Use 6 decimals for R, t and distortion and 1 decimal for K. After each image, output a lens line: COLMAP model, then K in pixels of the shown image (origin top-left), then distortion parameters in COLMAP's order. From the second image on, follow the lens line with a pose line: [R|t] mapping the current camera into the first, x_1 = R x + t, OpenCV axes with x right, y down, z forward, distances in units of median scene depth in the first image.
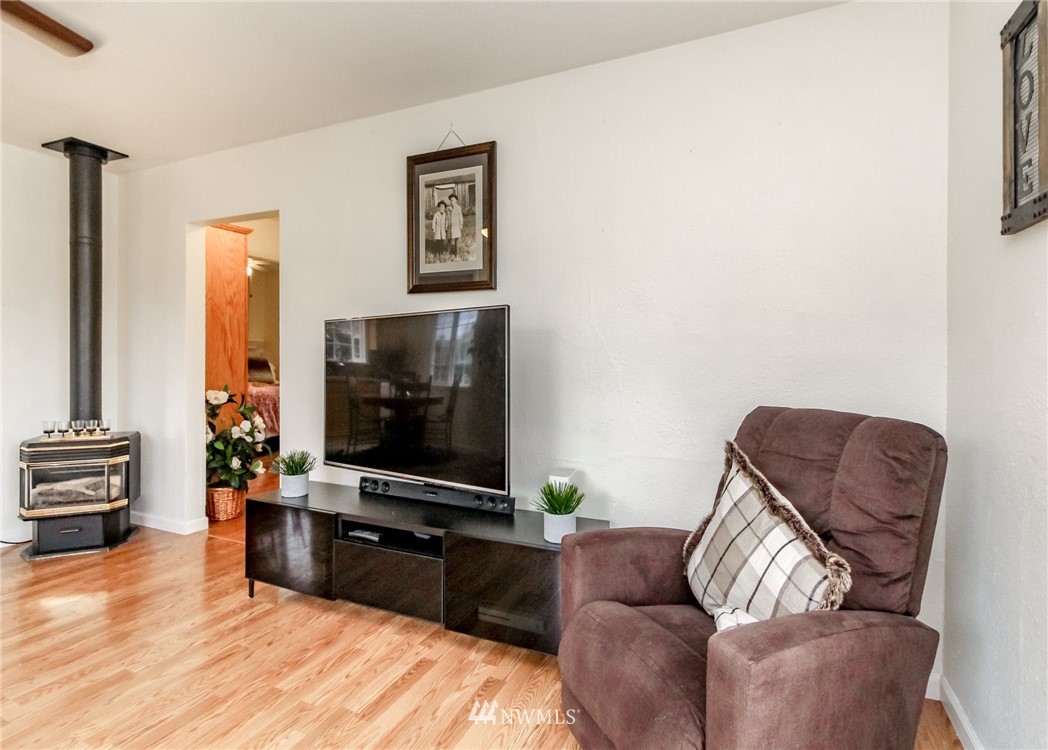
lens RADIAL K [[497.0, 0, 477.7], [0, 497.0, 361.2], [0, 0, 1]] dist [-0.015222, -0.001856]
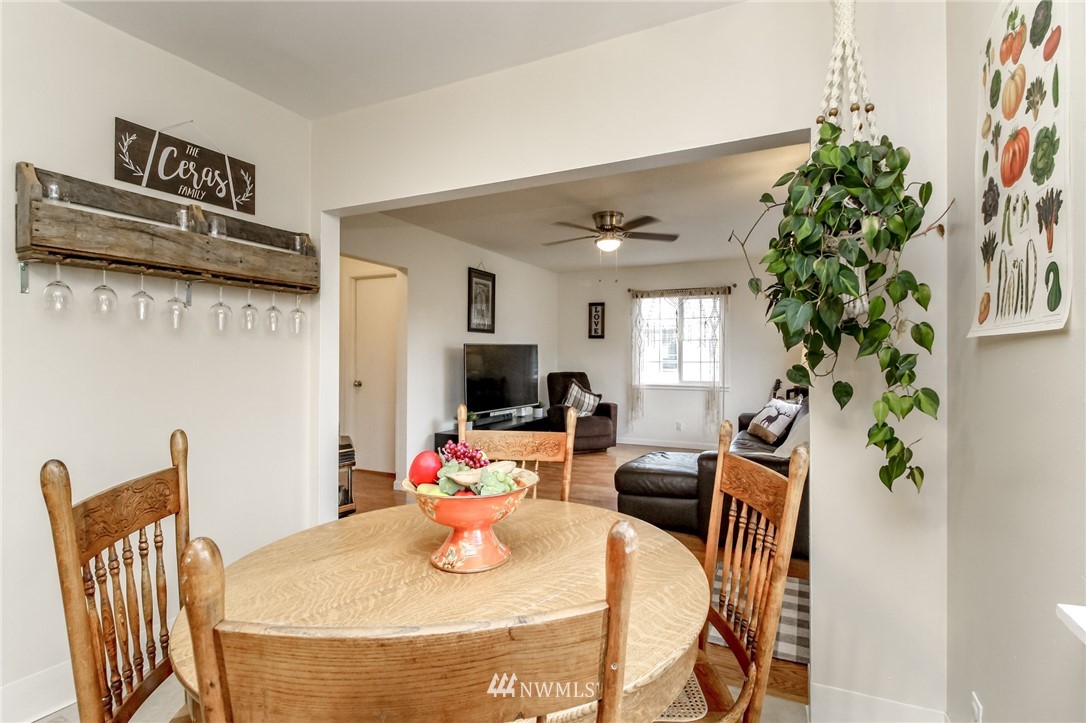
lens RADIAL K [[589.0, 0, 524.2], [0, 589.0, 346.3], [0, 0, 1]] dist [0.007191, 0.000628]
pose [[0.063100, 0.000302, 0.998007, -2.781893], [0.001447, 0.999999, -0.000394, -0.075326], [-0.998006, 0.001469, 0.063099, 0.634804]]
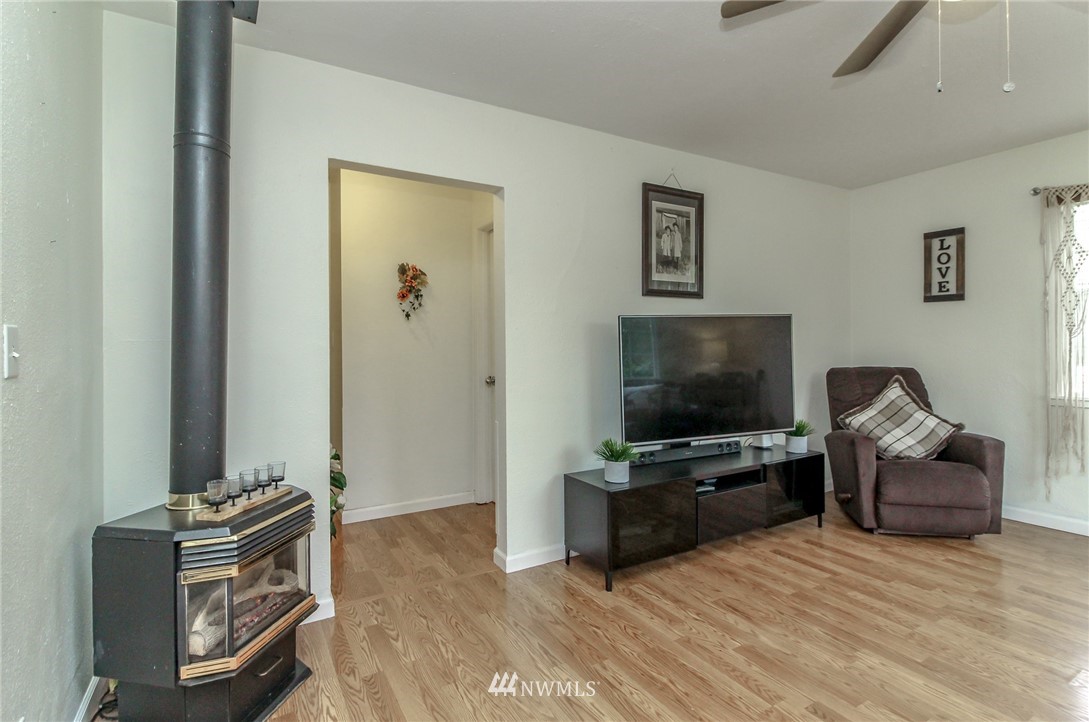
lens RADIAL K [[512.4, 0, 513.2], [0, 512.4, 344.5], [0, 0, 1]] dist [0.015984, -0.008839]
pose [[0.613891, -0.016038, 0.789228, -1.394725], [0.019311, 0.999800, 0.005297, -0.030946], [-0.789154, 0.011989, 0.614078, 0.509699]]
